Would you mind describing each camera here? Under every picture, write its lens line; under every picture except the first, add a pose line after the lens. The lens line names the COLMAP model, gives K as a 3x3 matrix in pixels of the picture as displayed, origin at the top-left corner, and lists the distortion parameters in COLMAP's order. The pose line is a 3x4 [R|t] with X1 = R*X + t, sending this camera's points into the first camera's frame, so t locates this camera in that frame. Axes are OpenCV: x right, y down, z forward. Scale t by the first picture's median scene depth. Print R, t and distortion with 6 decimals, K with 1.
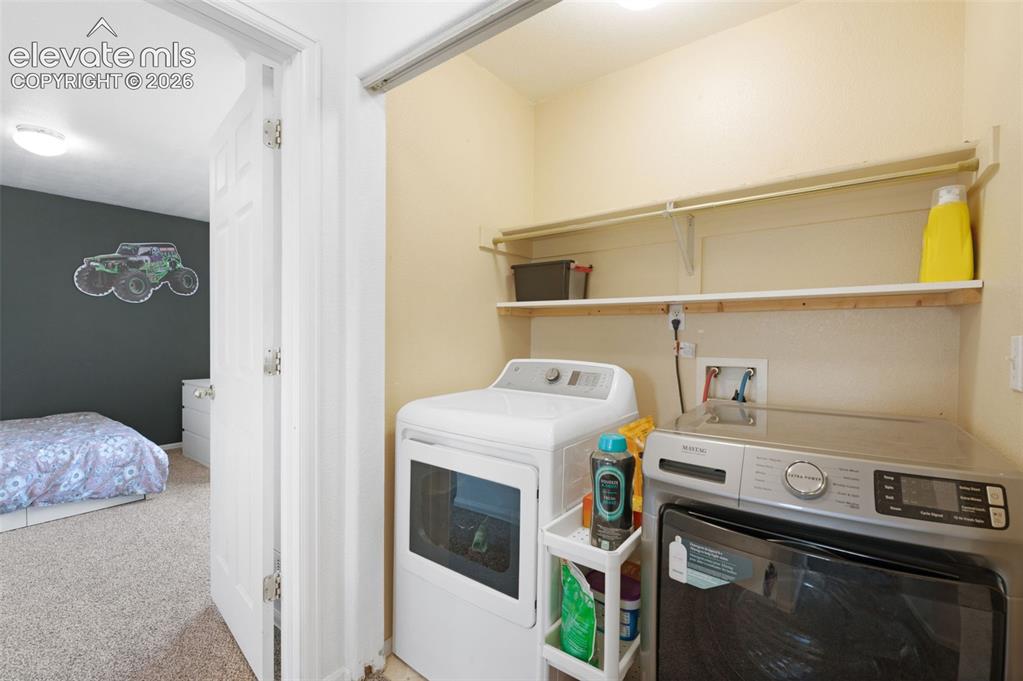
lens RADIAL K [[450.1, 0, 500.3], [0, 450.1, 341.2], [0, 0, 1]] dist [-0.000782, -0.013215]
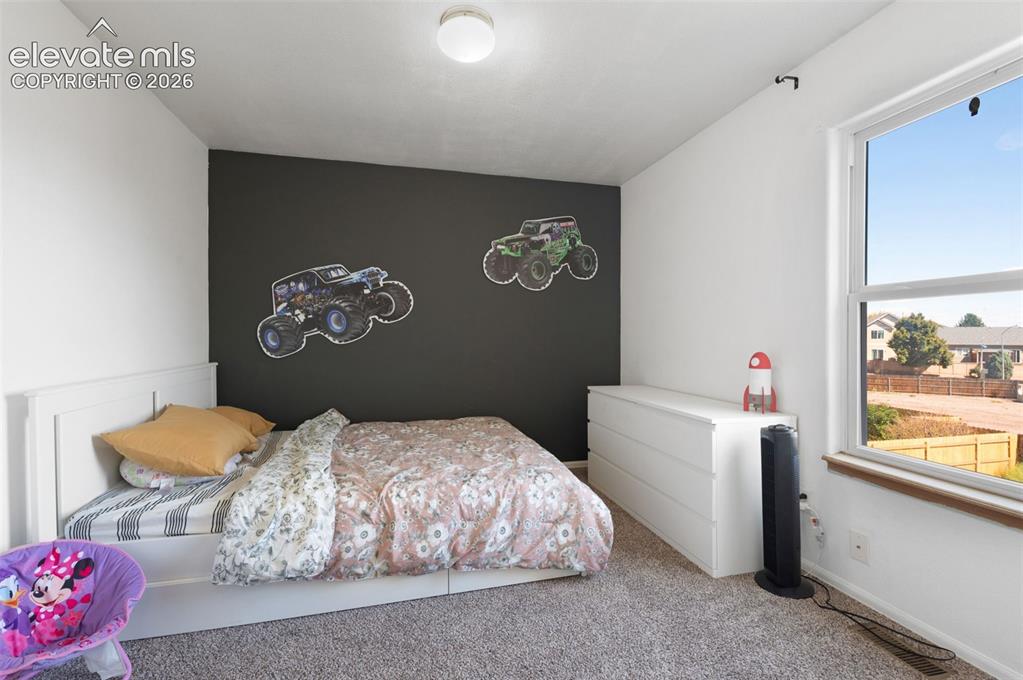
lens RADIAL K [[450.1, 0, 500.3], [0, 450.1, 340.7], [0, 0, 1]] dist [-0.000782, -0.013215]
pose [[0.777534, -0.002901, -0.628834, -0.487613], [0.004077, 0.999992, 0.000429, 0.010636], [0.628827, -0.002898, 0.777539, 0.429687]]
